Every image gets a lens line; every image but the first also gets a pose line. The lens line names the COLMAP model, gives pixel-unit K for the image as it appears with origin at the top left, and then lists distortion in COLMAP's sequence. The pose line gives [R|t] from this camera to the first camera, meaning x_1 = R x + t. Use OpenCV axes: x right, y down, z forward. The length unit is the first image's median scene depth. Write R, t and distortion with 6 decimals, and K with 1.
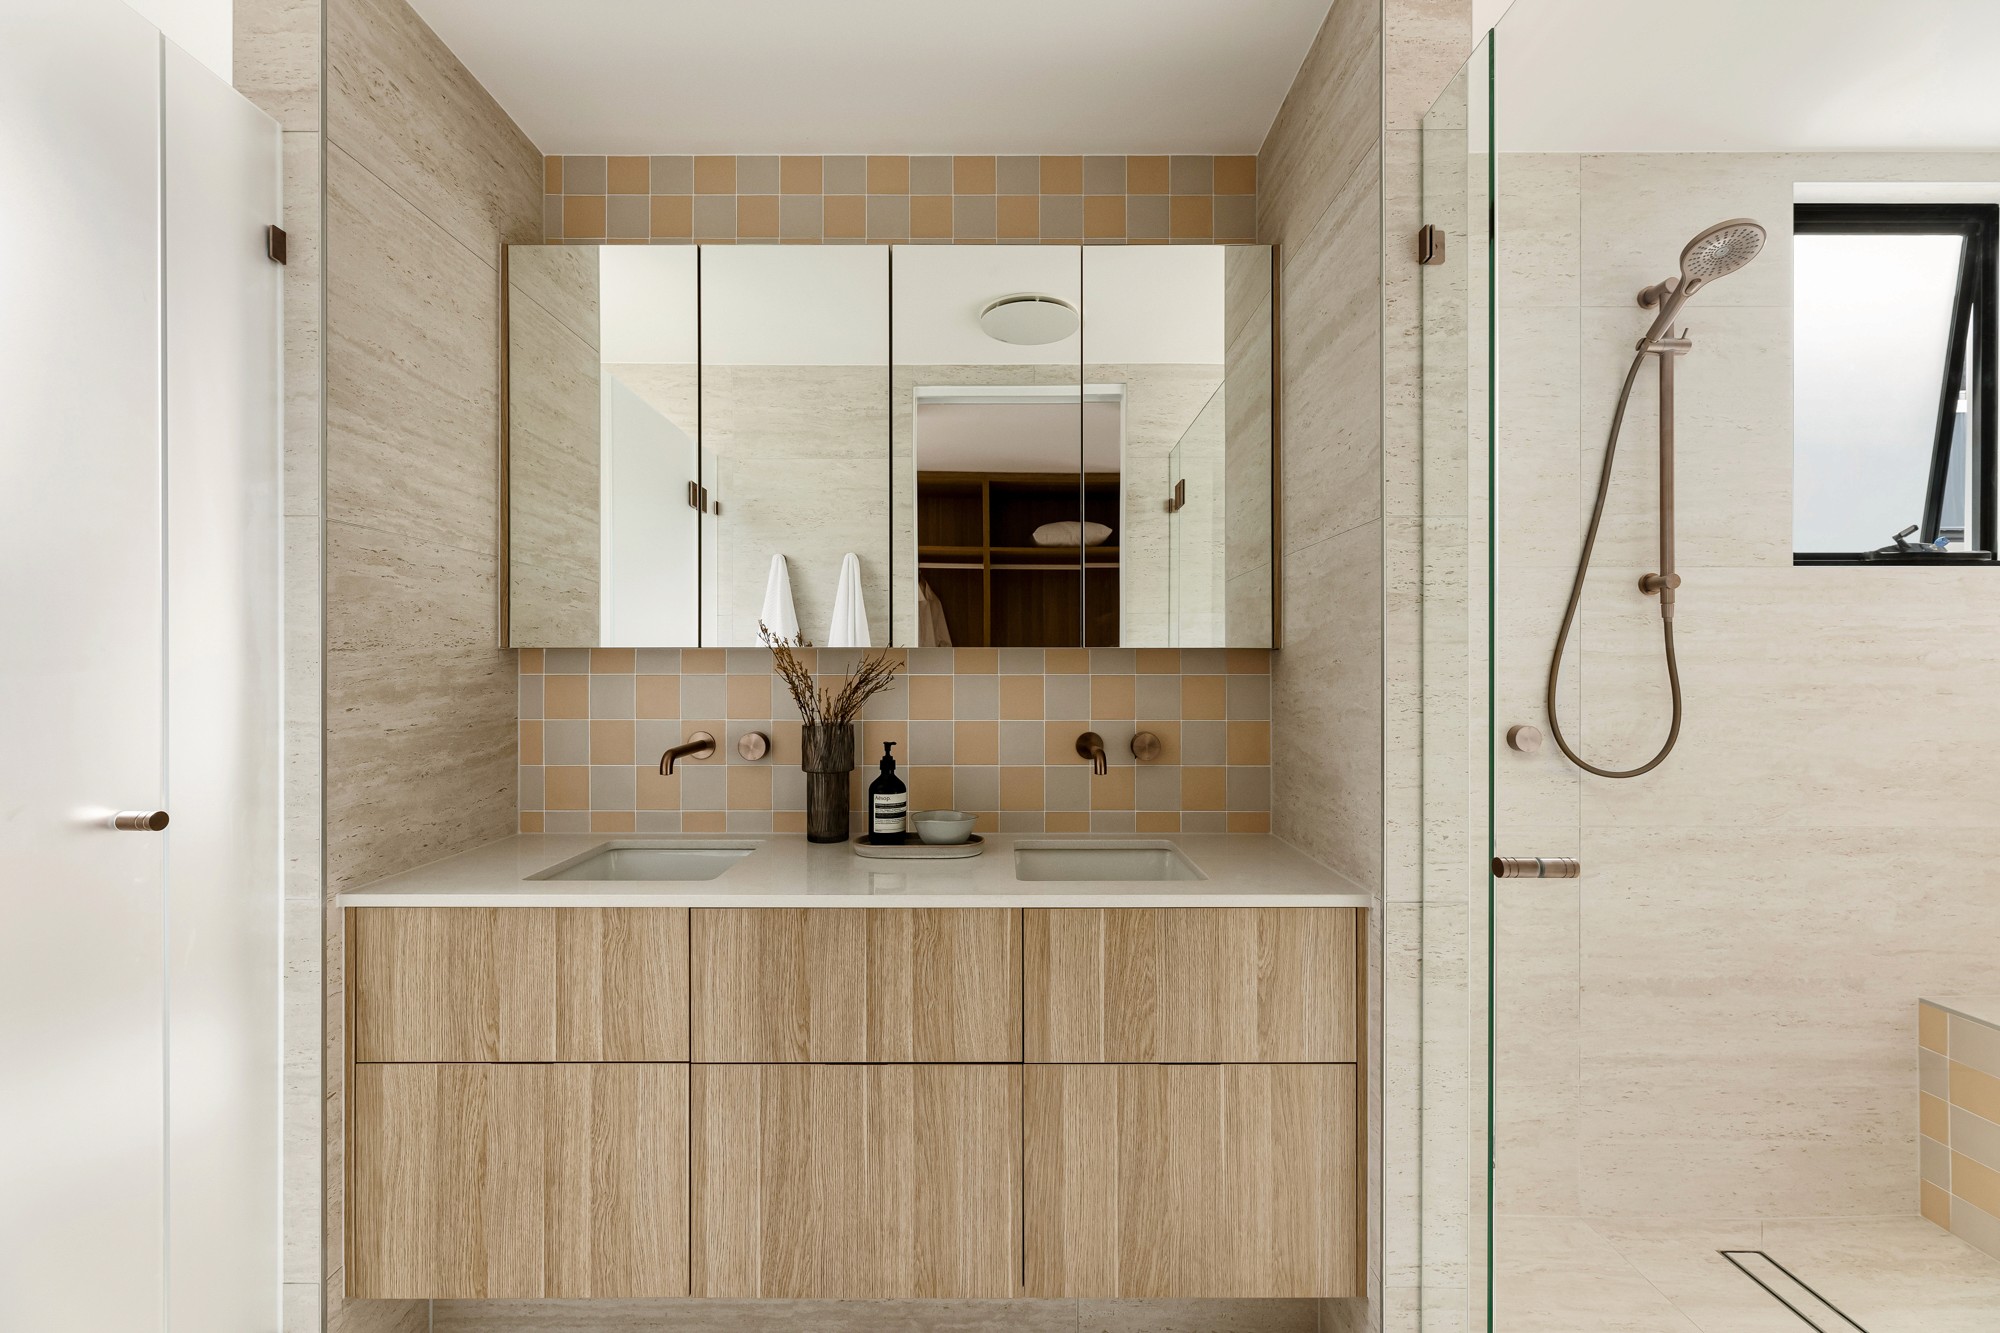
lens RADIAL K [[855.4, 0, 985.1], [0, 855.4, 673.6], [0, 0, 1]] dist [-0.003054, 0.000174]
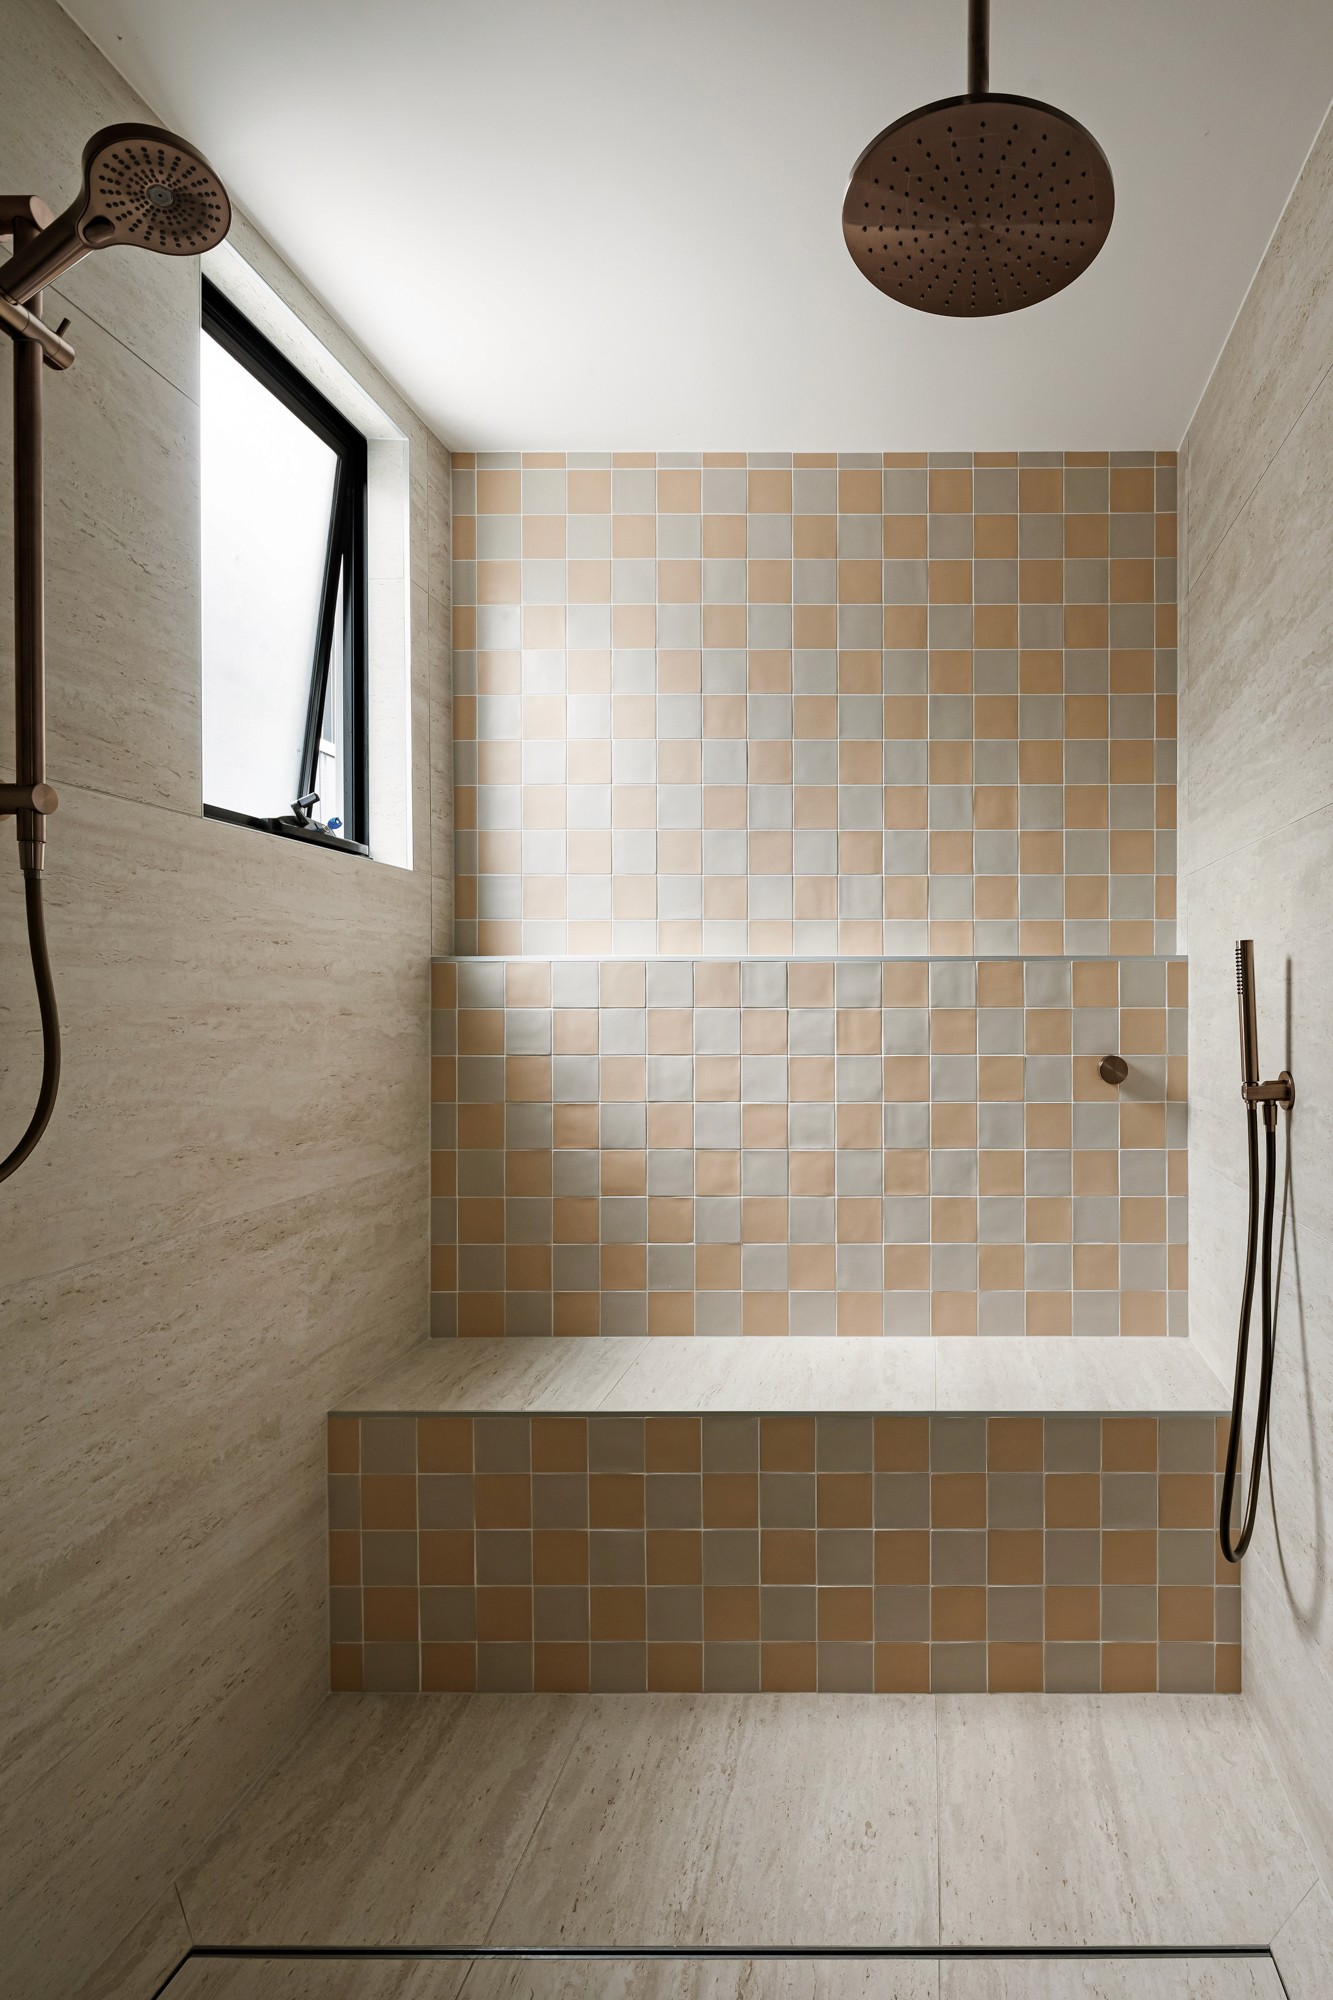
lens RADIAL K [[855.4, 0, 652.4], [0, 855.4, 1013.4], [0, 0, 1]] dist [-0.003054, 0.000174]
pose [[0.025157, -0.005799, 0.999667, 0.320460], [0.000999, 0.999983, 0.005775, 0.017247], [-0.999683, 0.000853, 0.025162, 0.654583]]
